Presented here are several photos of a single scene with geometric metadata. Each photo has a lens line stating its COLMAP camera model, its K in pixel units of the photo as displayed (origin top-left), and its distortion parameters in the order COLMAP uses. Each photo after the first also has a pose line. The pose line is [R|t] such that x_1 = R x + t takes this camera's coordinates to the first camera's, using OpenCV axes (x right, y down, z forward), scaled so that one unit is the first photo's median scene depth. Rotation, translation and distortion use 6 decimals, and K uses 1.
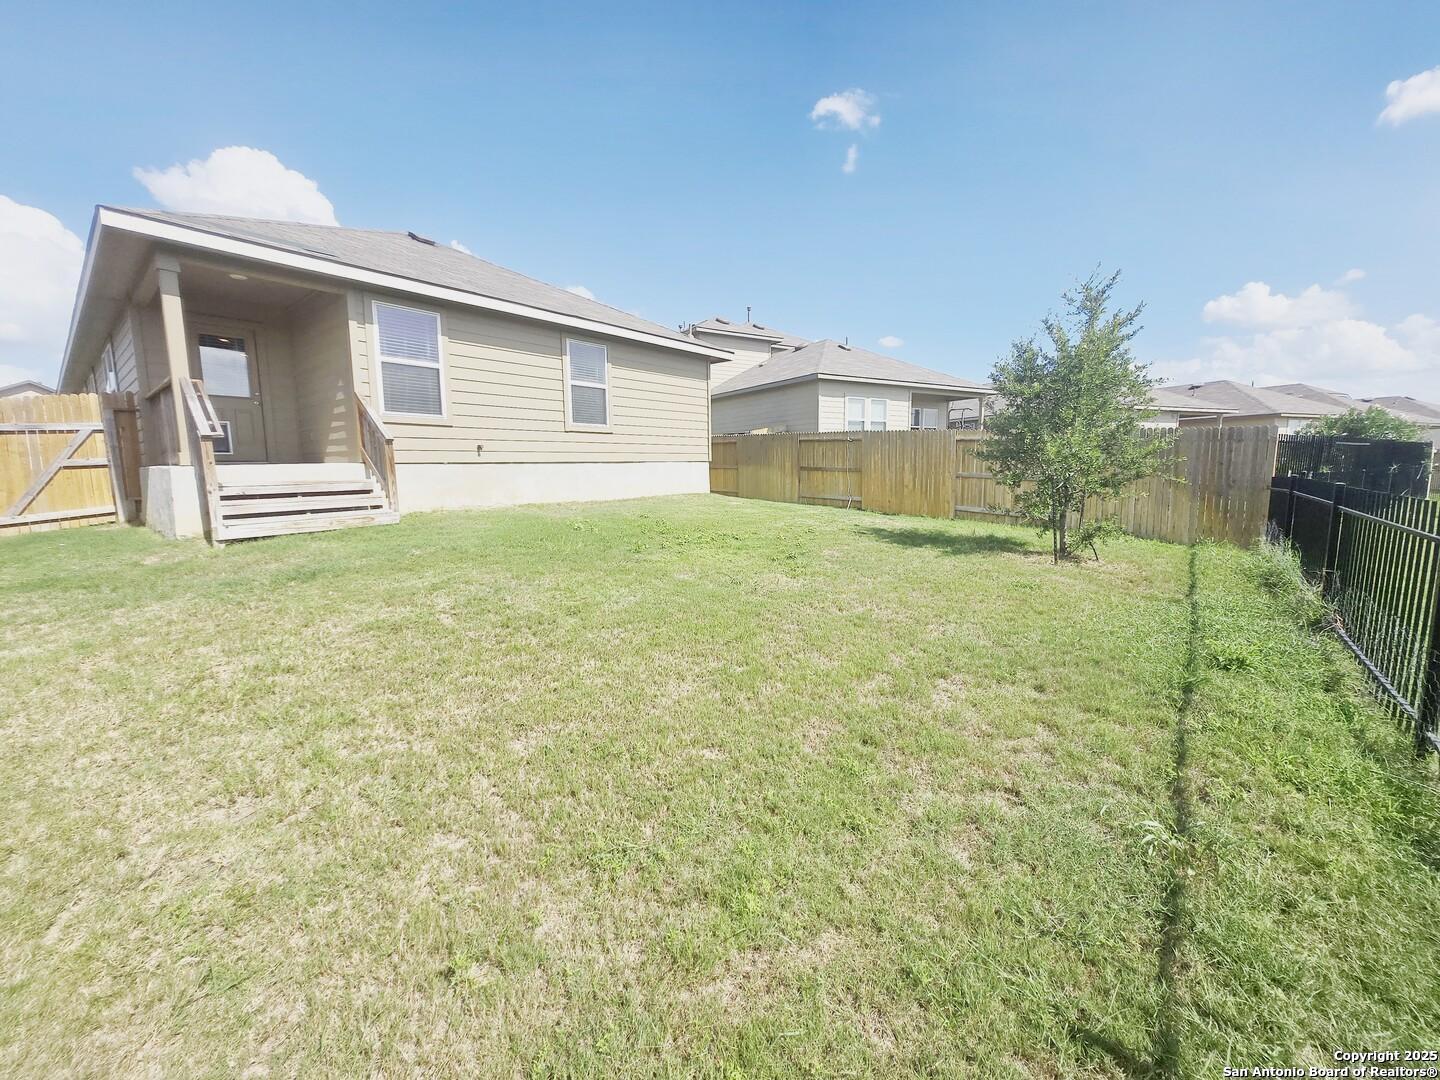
lens RADIAL K [[566.5, 0, 718.3], [0, 566.5, 536.1], [0, 0, 1]] dist [0.010278, -0.000224]
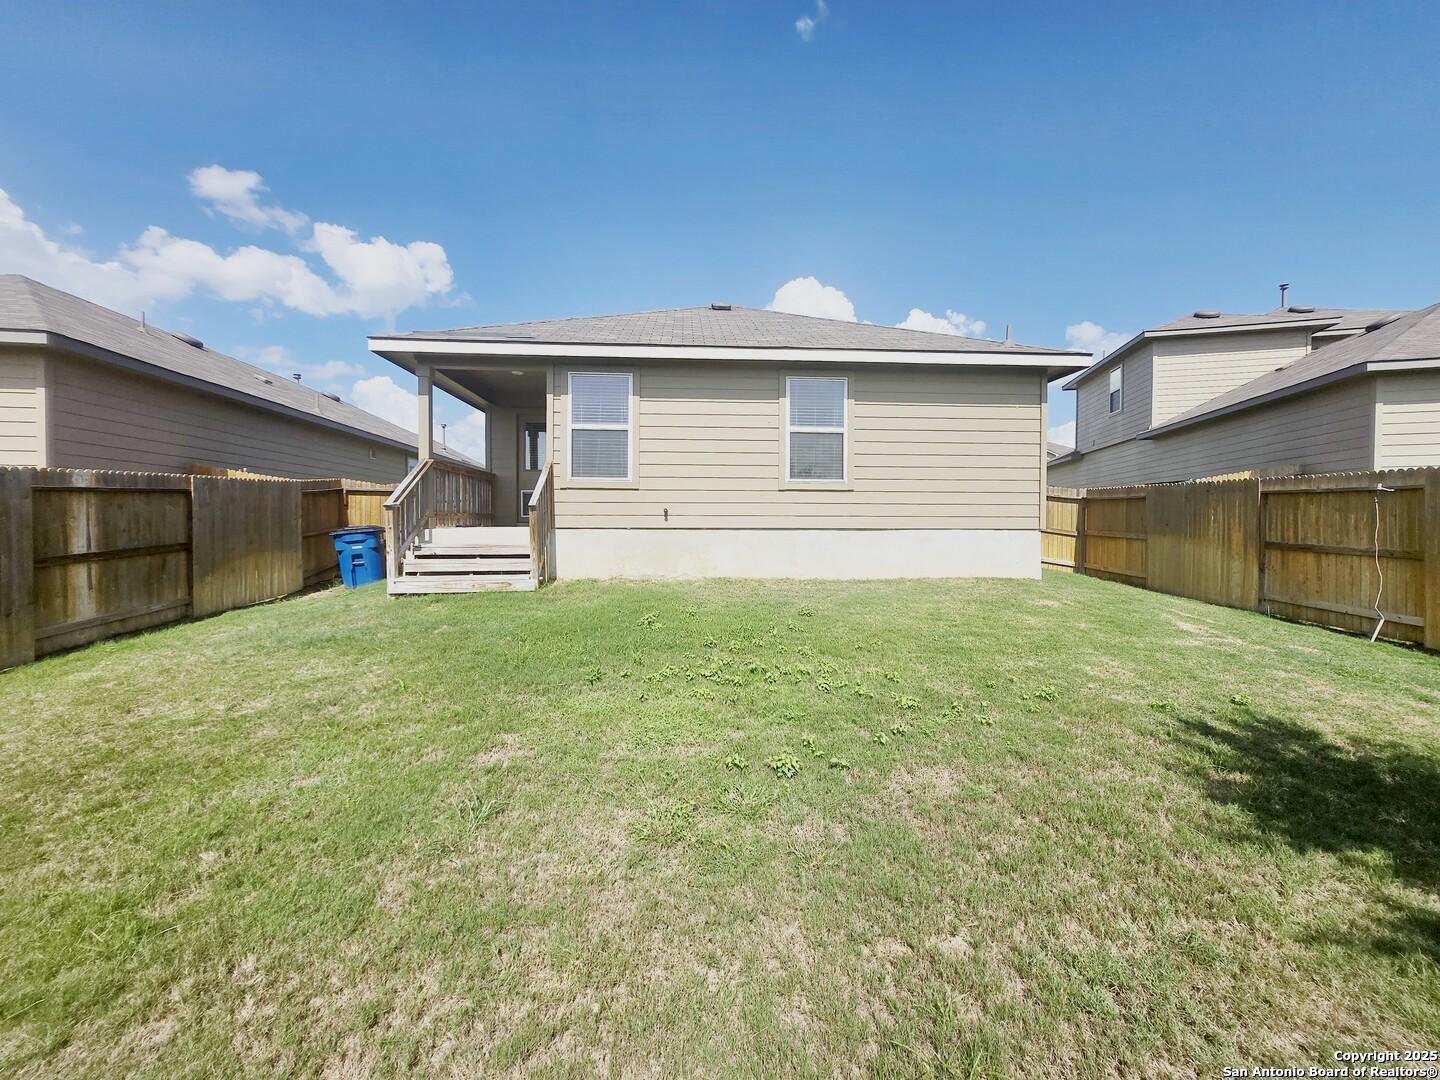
lens RADIAL K [[566.5, 0, 721.4], [0, 566.5, 537.5], [0, 0, 1]] dist [0.010278, -0.000224]
pose [[0.691763, 0.032359, -0.721400, 0.241602], [-0.102486, 0.993283, -0.053721, -0.063587], [0.714815, 0.111096, 0.690432, 0.375059]]
